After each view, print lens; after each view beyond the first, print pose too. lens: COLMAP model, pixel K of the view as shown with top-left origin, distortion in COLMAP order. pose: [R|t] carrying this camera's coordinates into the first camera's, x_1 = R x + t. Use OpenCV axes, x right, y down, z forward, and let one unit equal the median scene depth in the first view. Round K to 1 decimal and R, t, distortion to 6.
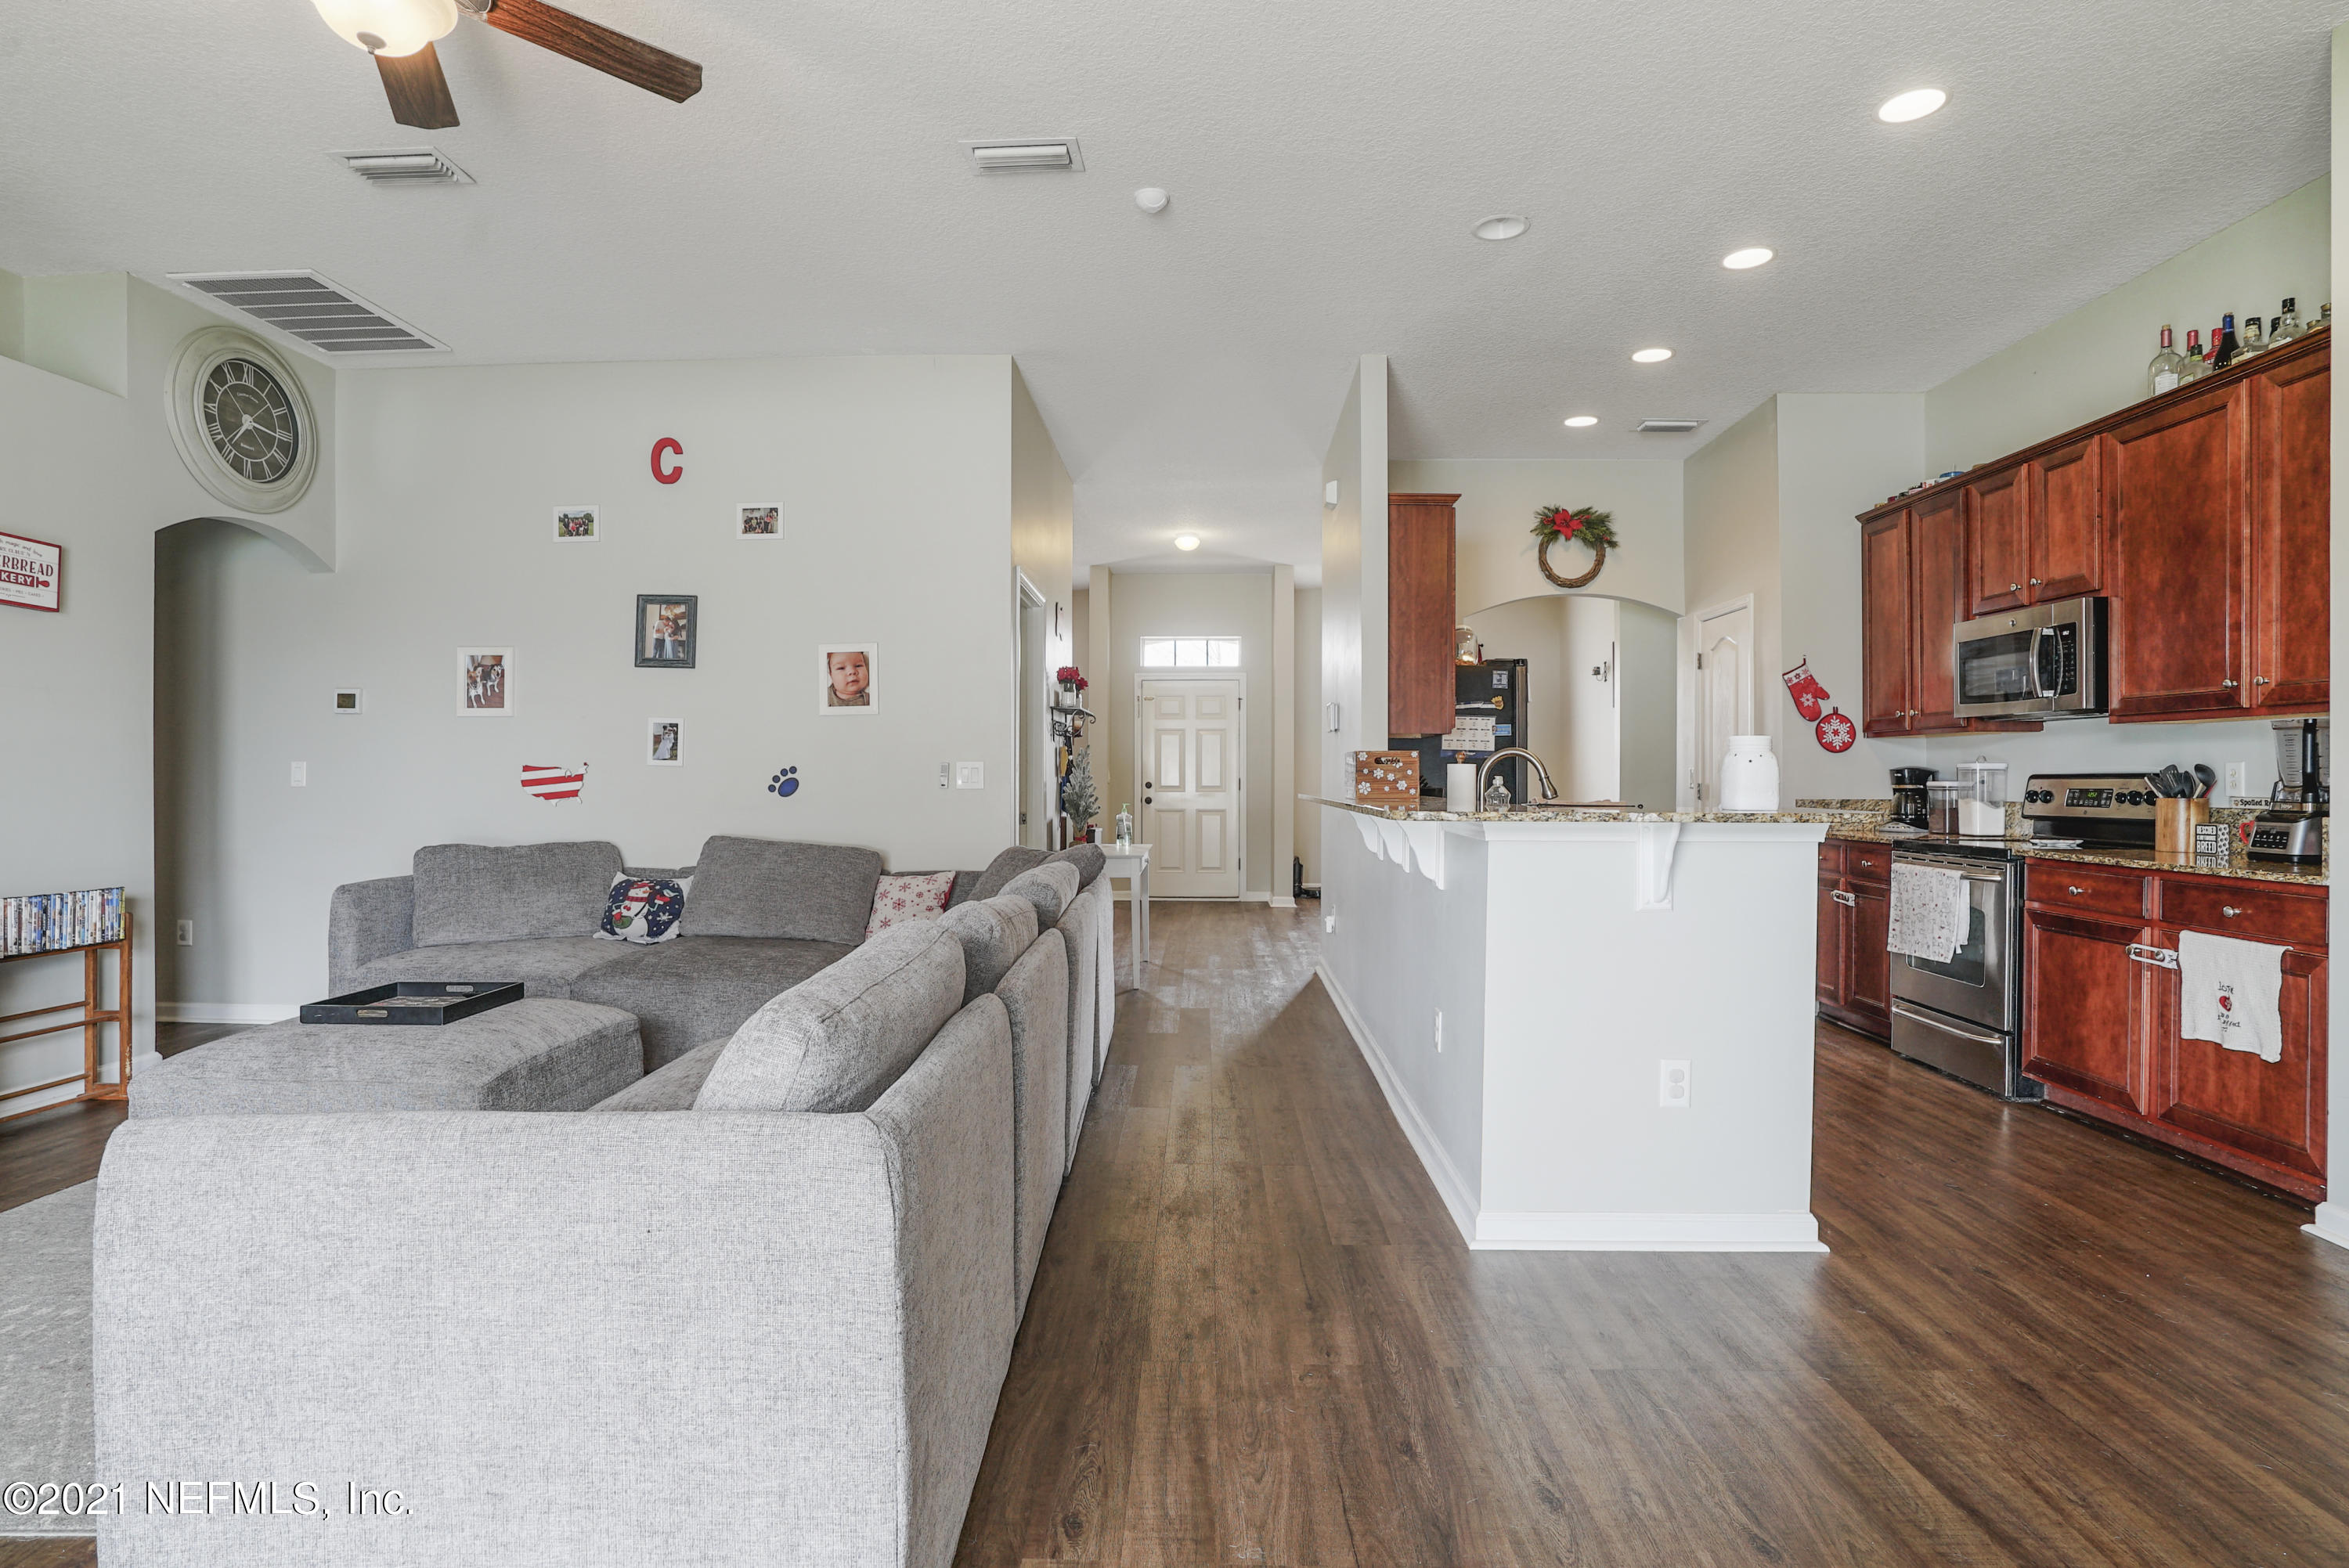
lens RADIAL K [[1199.0, 0, 1162.4], [0, 1199.0, 779.5], [0, 0, 1]] dist [-0.062856, 0.033958]
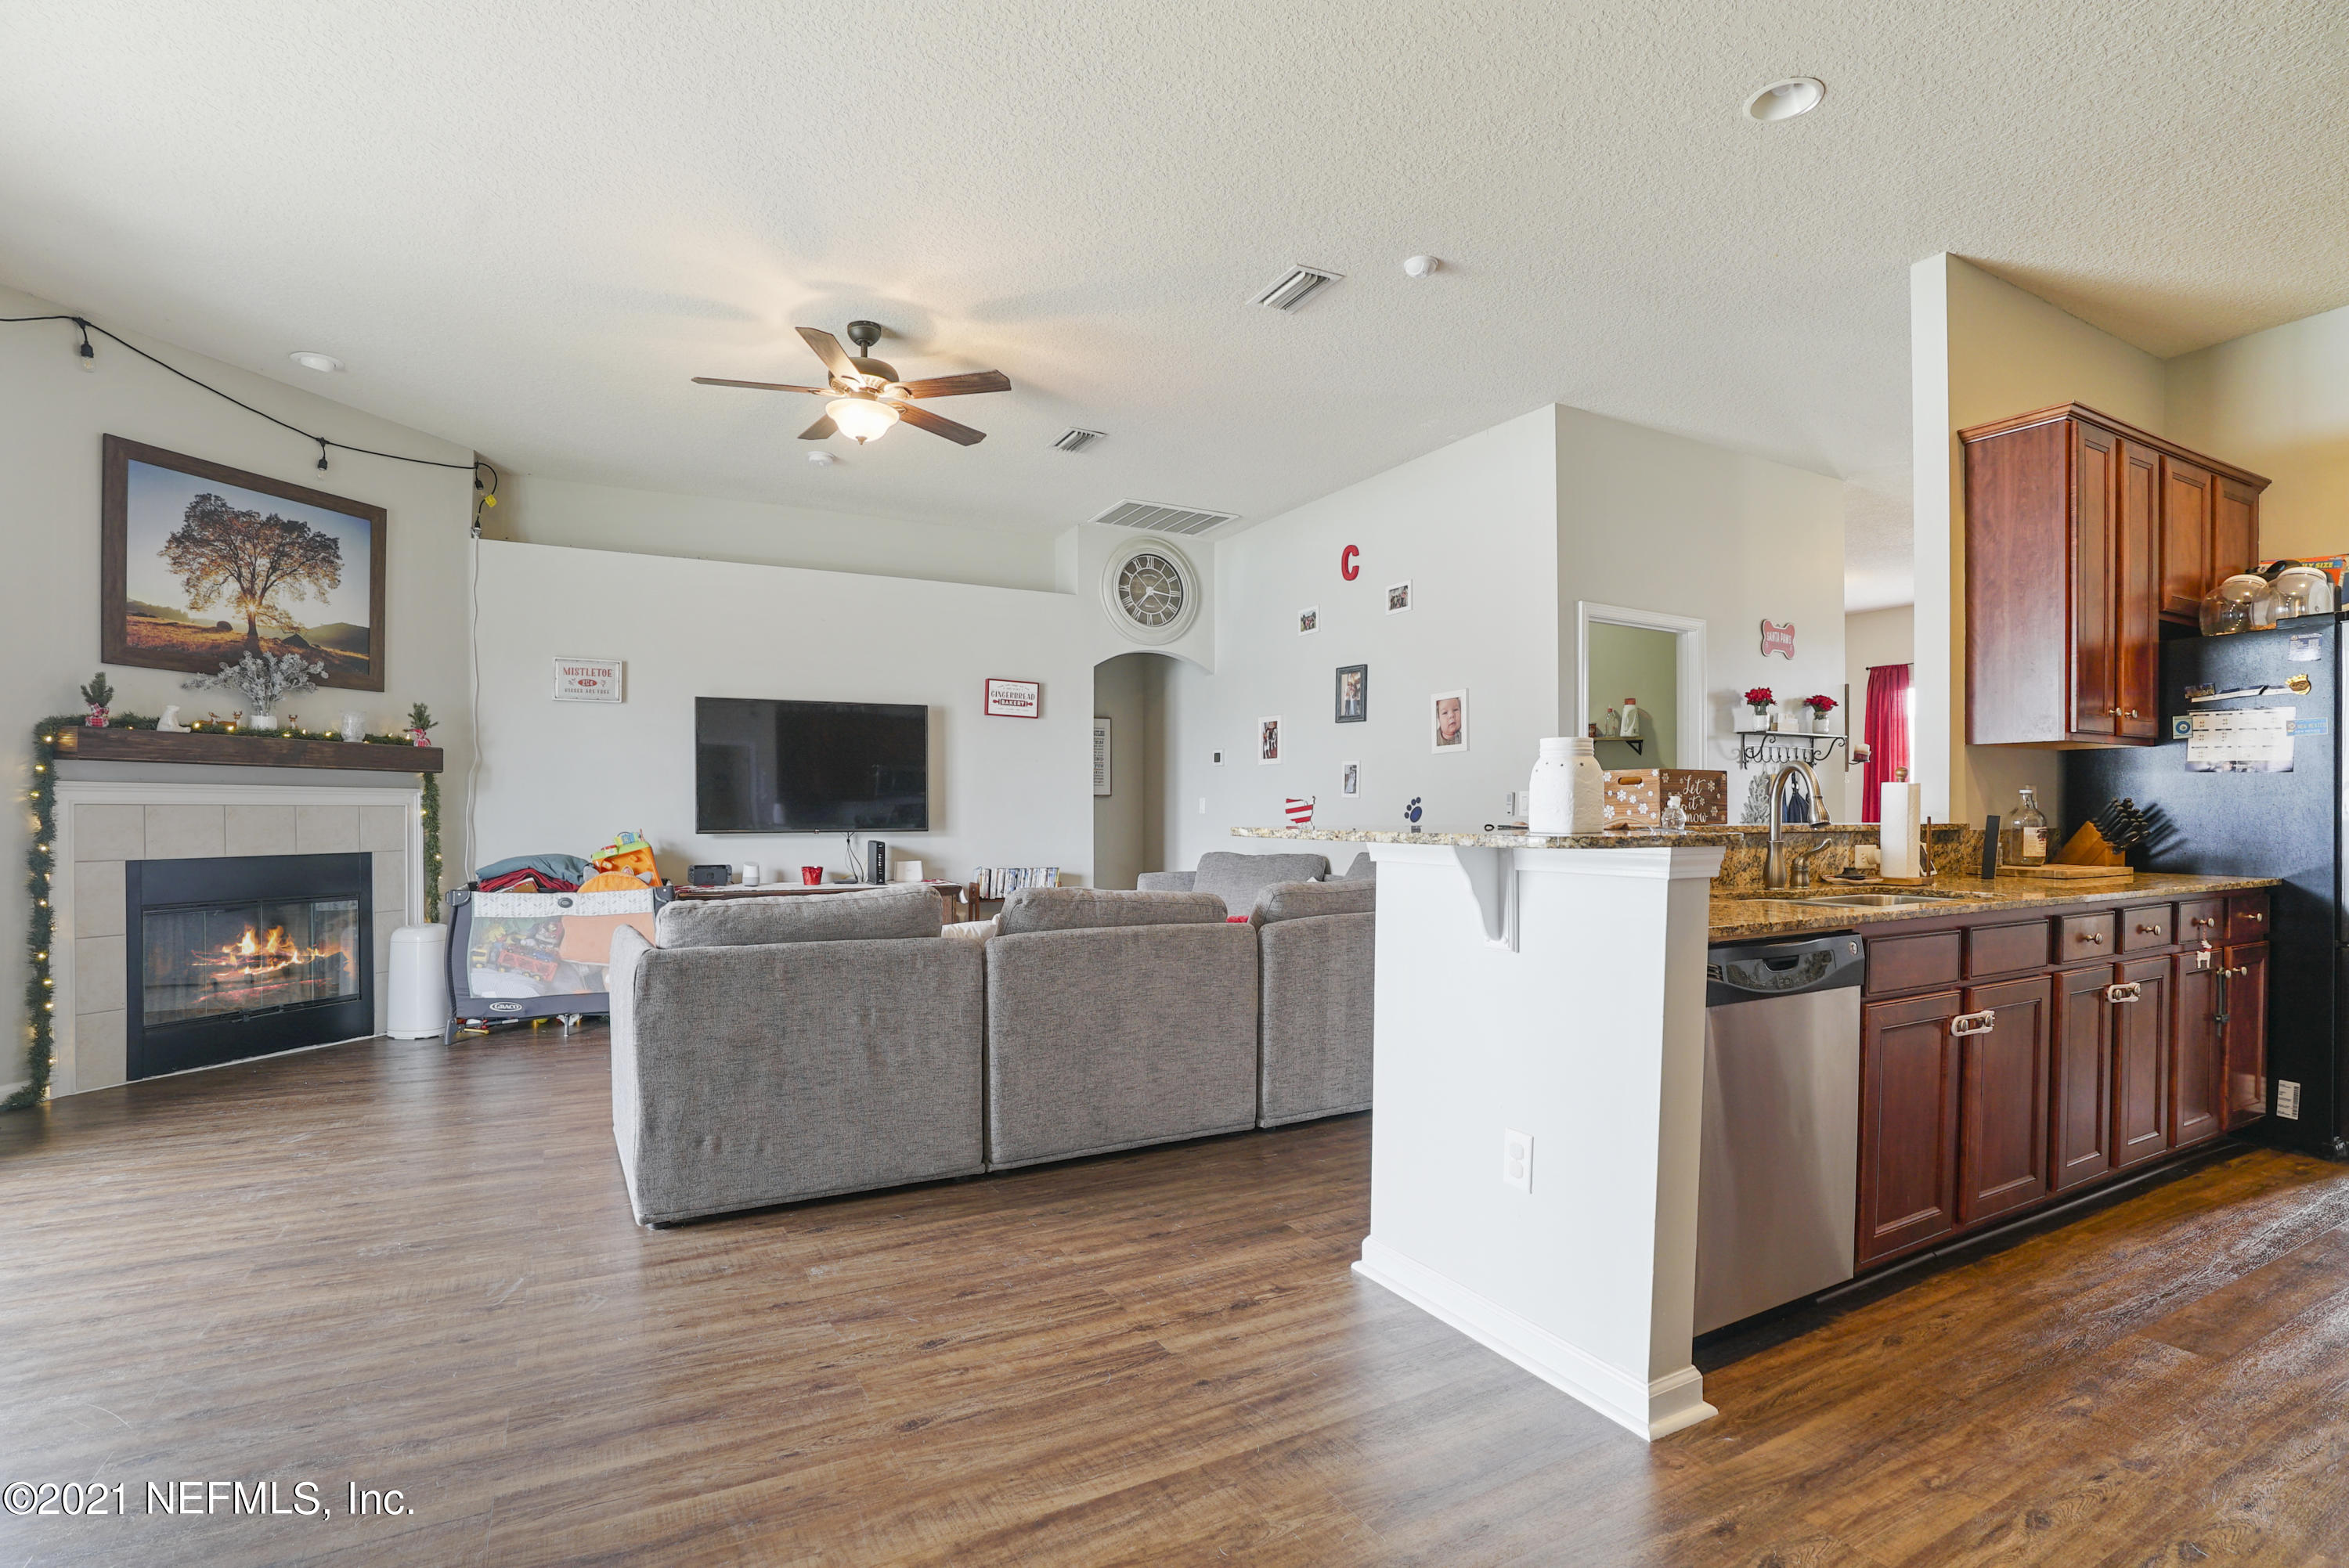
lens RADIAL K [[1116.3, 0, 1166.9], [0, 1116.3, 815.7], [0, 0, 1]] dist [-0.060558, 0.024251]
pose [[0.501730, 0.002109, -0.865022, 0.626648], [-0.002848, 0.999996, 0.000786, 0.009154], [0.865020, 0.002069, 0.501734, 0.250721]]
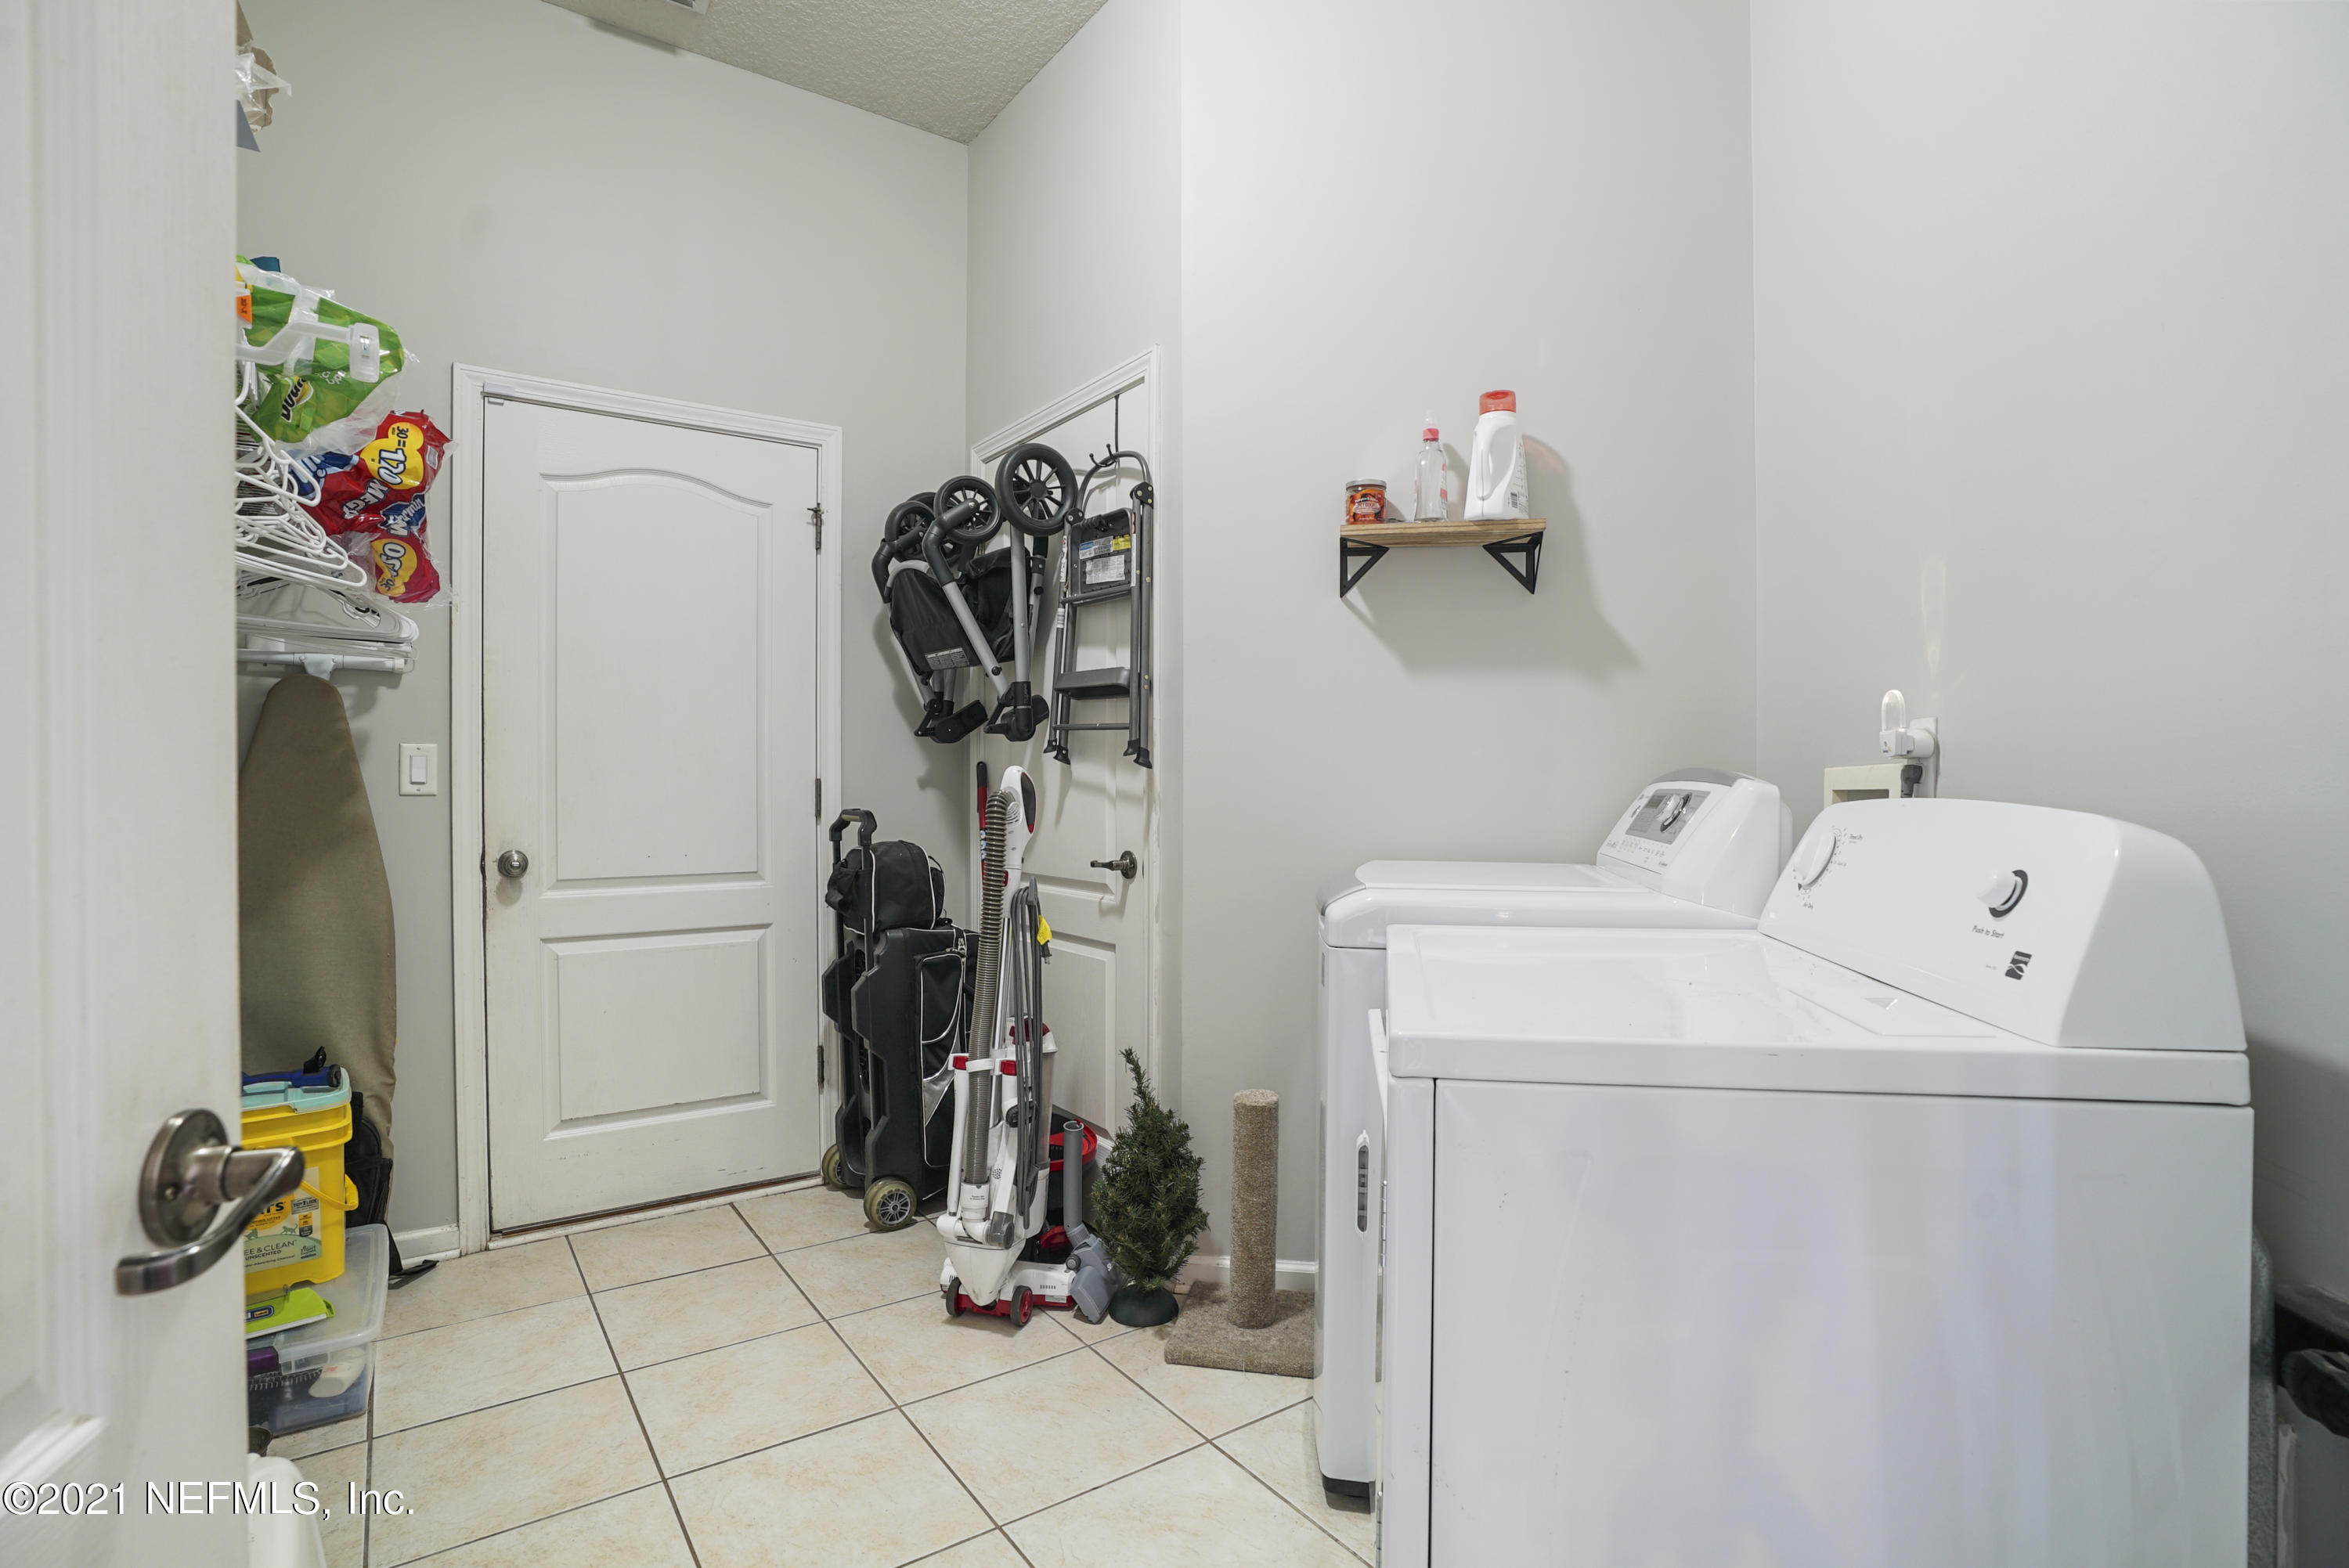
lens RADIAL K [[1137.0, 0, 1174.5], [0, 1137.0, 784.0], [0, 0, 1]] dist [-0.065310, 0.000167]
pose [[0.600951, 0.001870, -0.799284, -0.137532], [-0.001801, 0.999998, 0.000985, 0.001203], [0.799284, 0.000847, 0.600953, 1.257899]]
